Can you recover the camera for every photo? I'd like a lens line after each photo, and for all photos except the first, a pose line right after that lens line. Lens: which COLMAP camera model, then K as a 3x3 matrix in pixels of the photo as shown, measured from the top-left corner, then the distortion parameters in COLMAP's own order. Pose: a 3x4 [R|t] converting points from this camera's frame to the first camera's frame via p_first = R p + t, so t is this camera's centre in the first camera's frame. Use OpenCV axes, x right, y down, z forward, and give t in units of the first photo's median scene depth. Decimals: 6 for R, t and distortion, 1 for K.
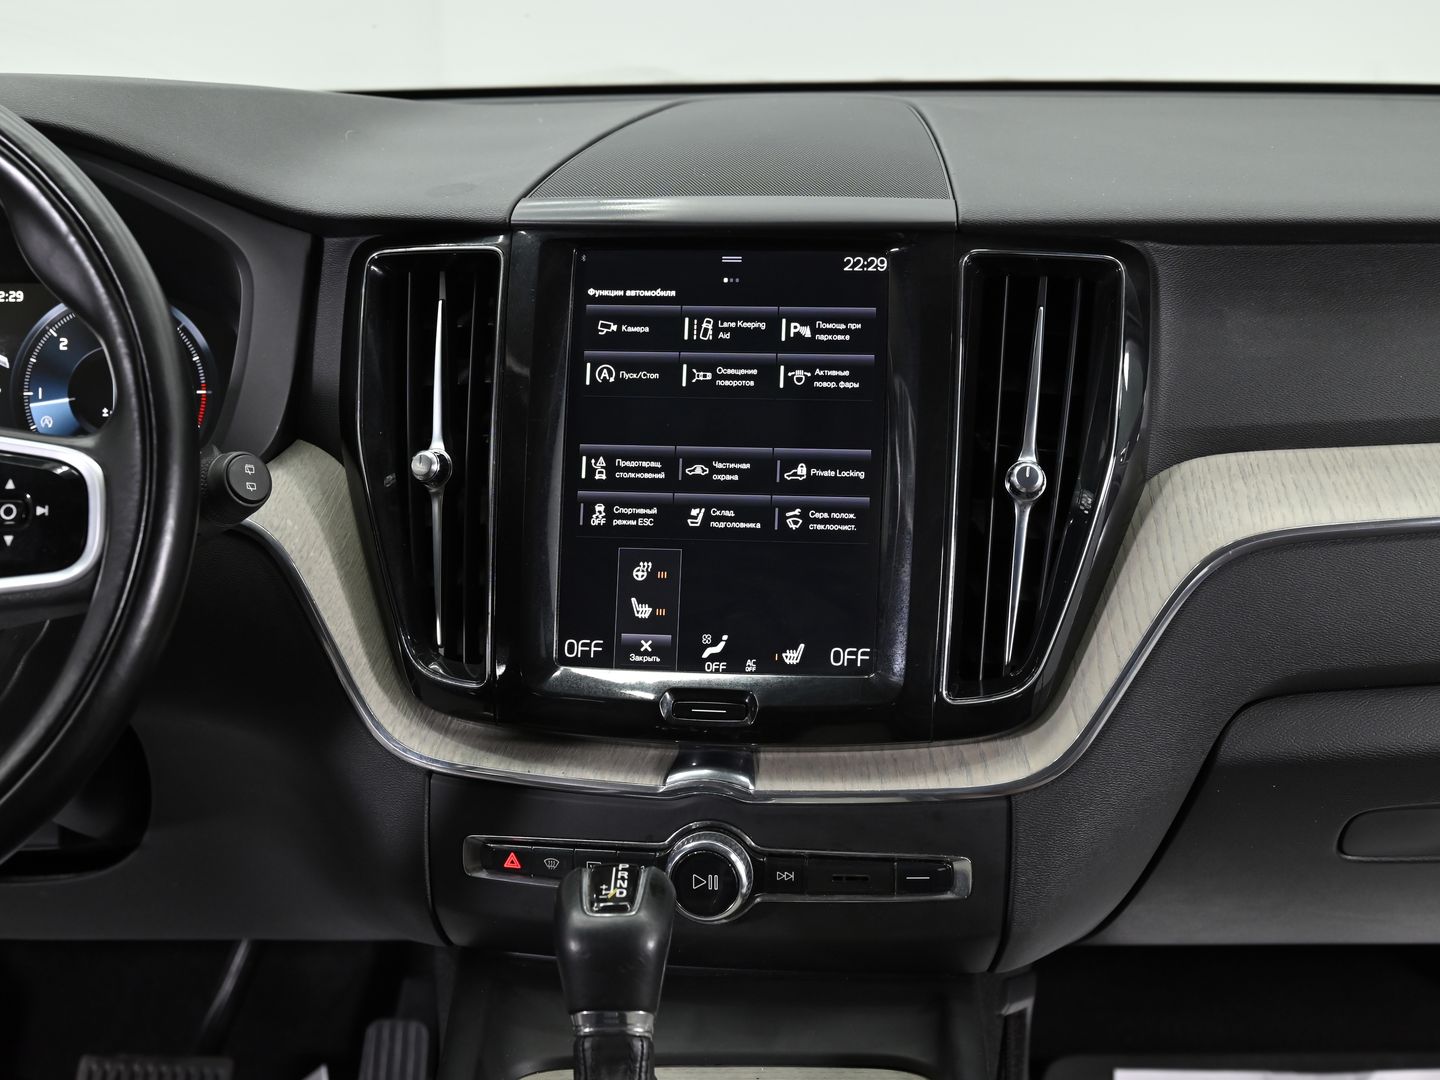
lens RADIAL K [[2387.6, 0, 708.0], [0, 2387.6, 545.3], [0, 0, 1]] dist [-0.026861, 0.000000]
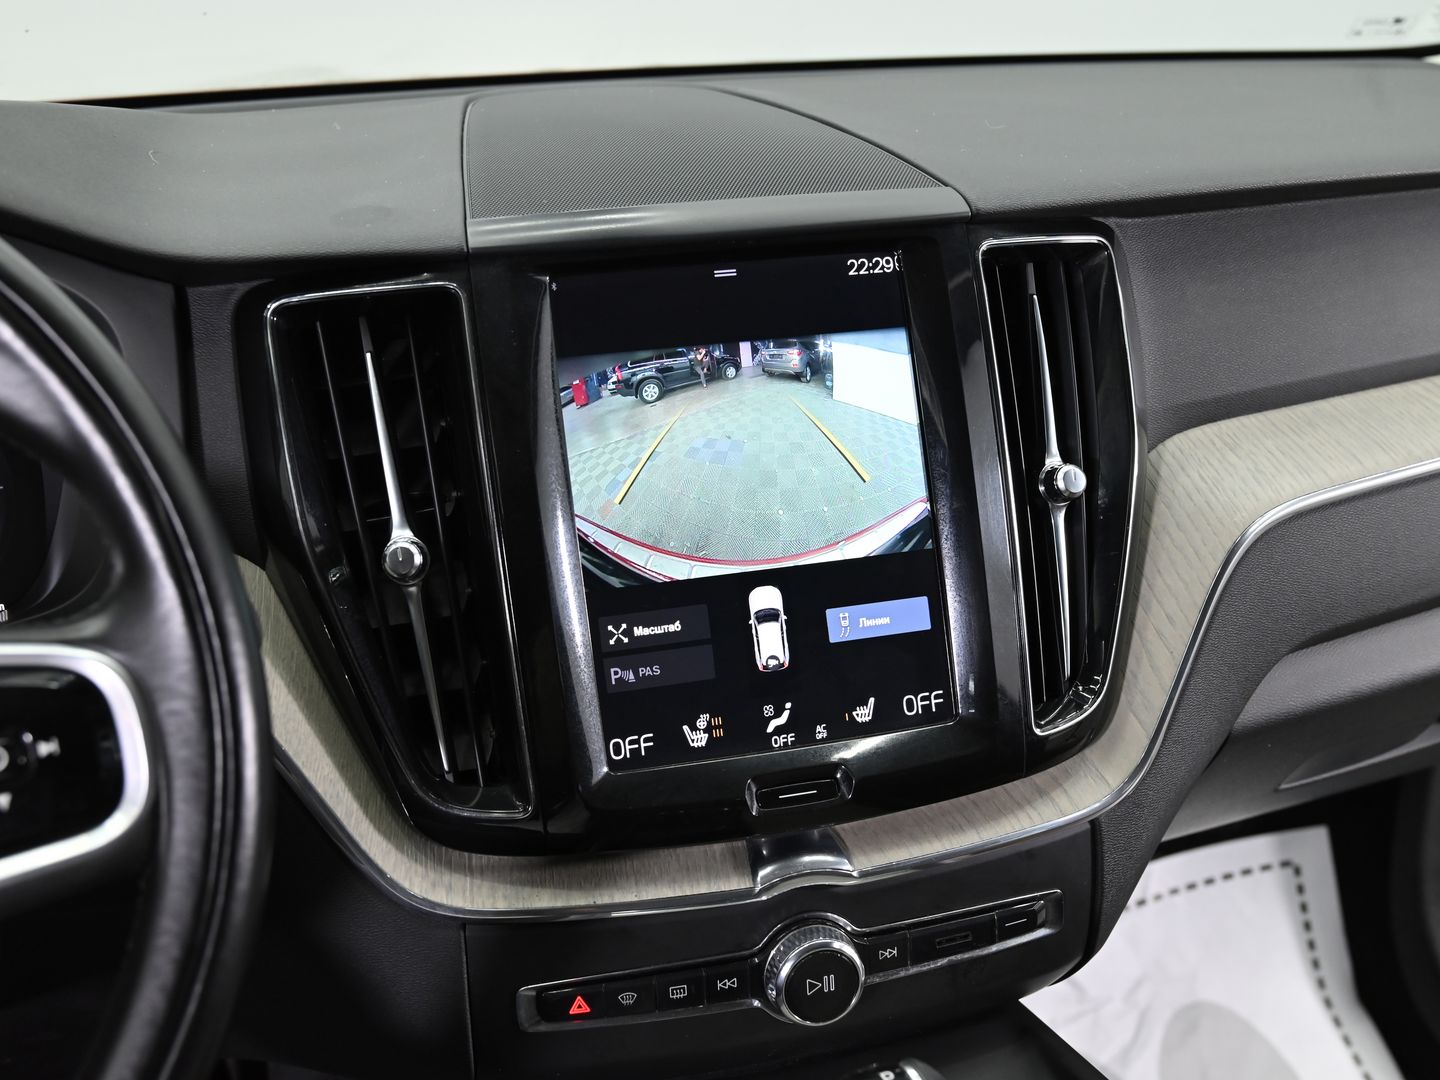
lens RADIAL K [[1736.0, 0, 730.2], [0, 1736.0, 540.3], [0, 0, 1]] dist [-0.031648, 0.000000]
pose [[0.908370, -0.147155, 0.391419, -0.251948], [0.120310, 0.988427, 0.092398, -0.082647], [-0.400486, -0.036840, 0.915562, 0.422011]]
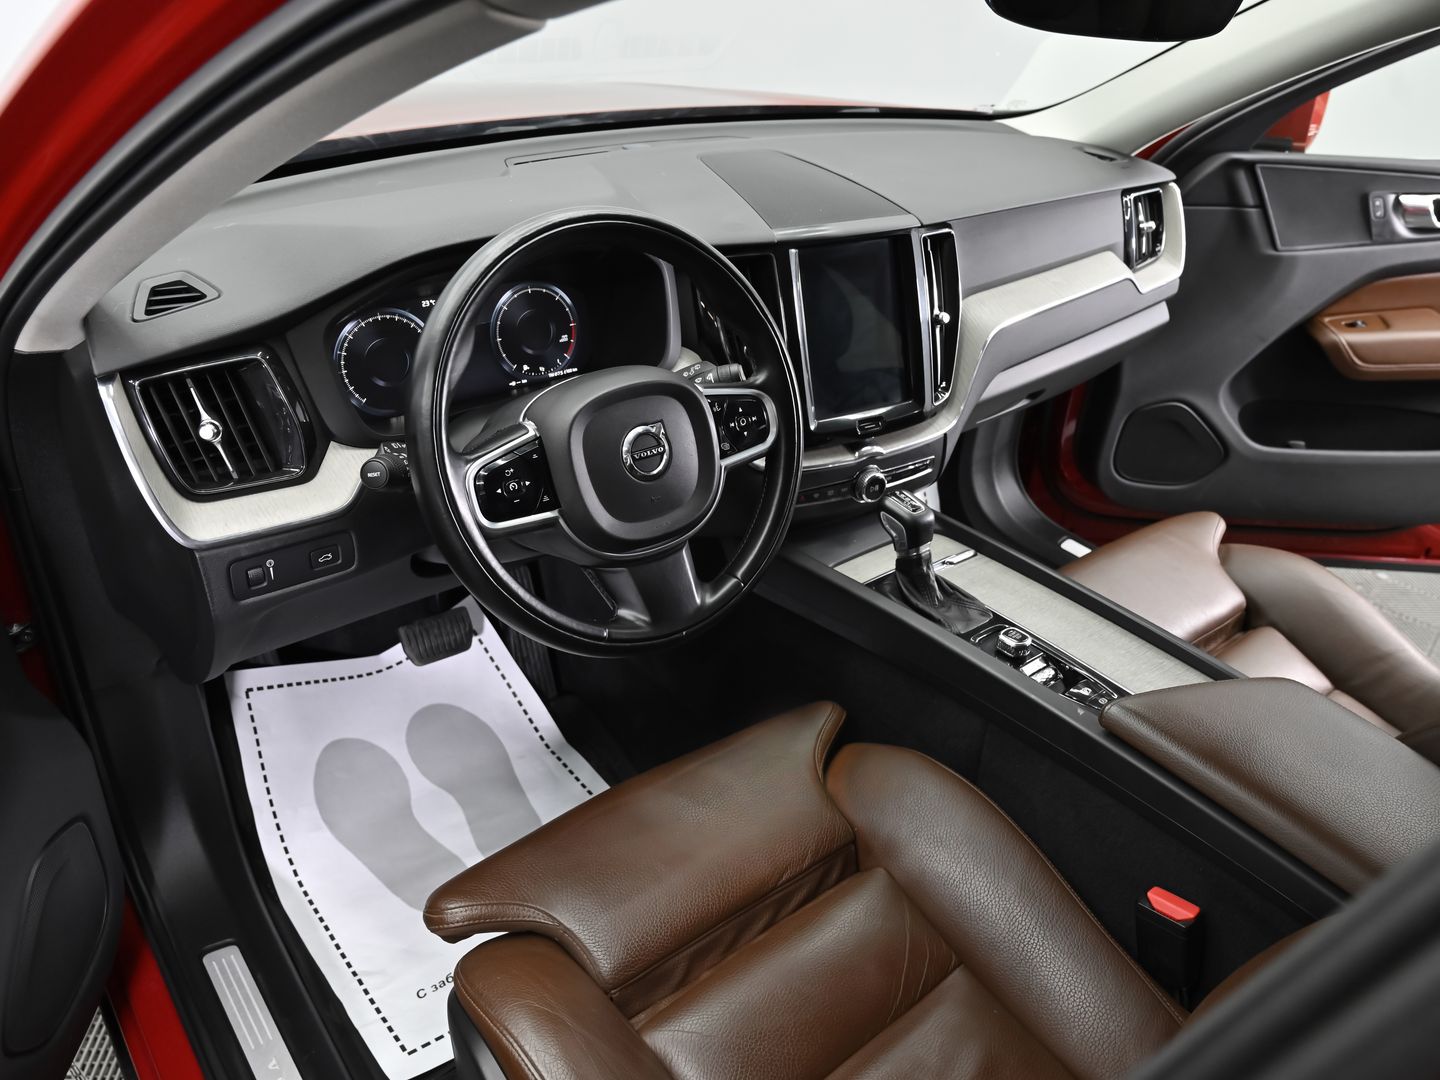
lens RADIAL K [[1040.3, 0, 727.7], [0, 1040.3, 533.5], [0, 0, 1]] dist [-0.009938, 0.002895]
pose [[0.770550, -0.283821, 0.570699, -0.798154], [0.098020, 0.937500, 0.333894, -0.216157], [-0.629797, -0.201343, 0.750211, 0.203464]]
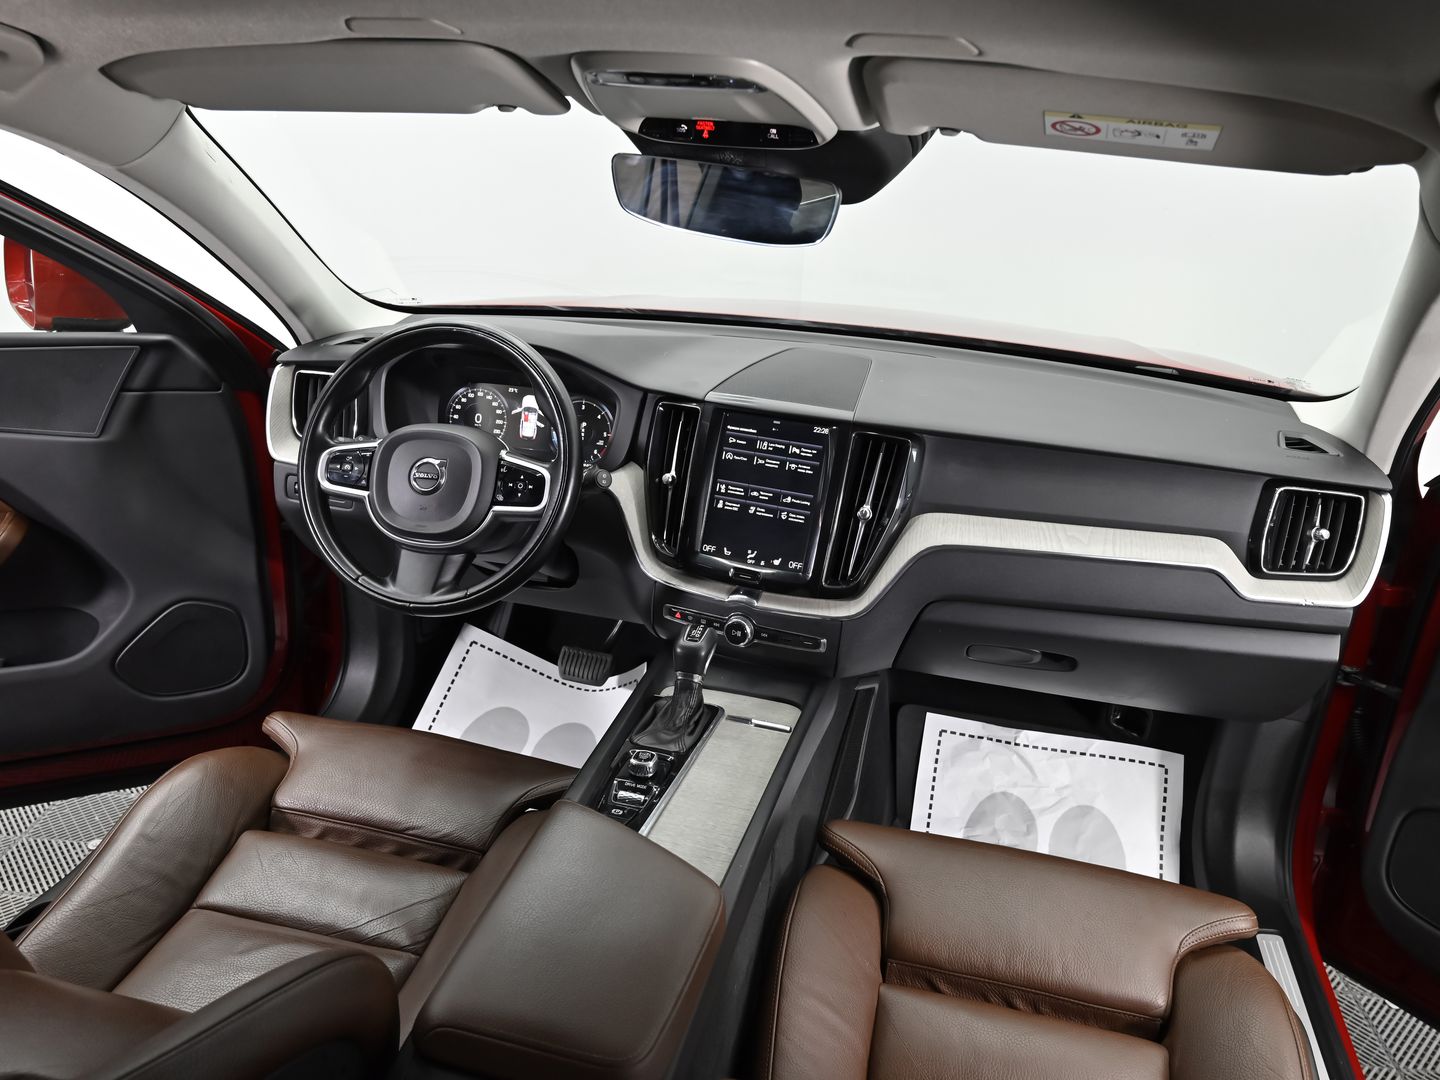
lens RADIAL K [[1040.3, 0, 718.2], [0, 1040.3, 532.8], [0, 0, 1]] dist [-0.009938, 0.002895]
pose [[0.973617, 0.140906, -0.179484, 0.186952], [-0.122765, 0.986486, 0.108511, -0.117040], [0.192348, -0.083614, 0.977758, -0.253677]]
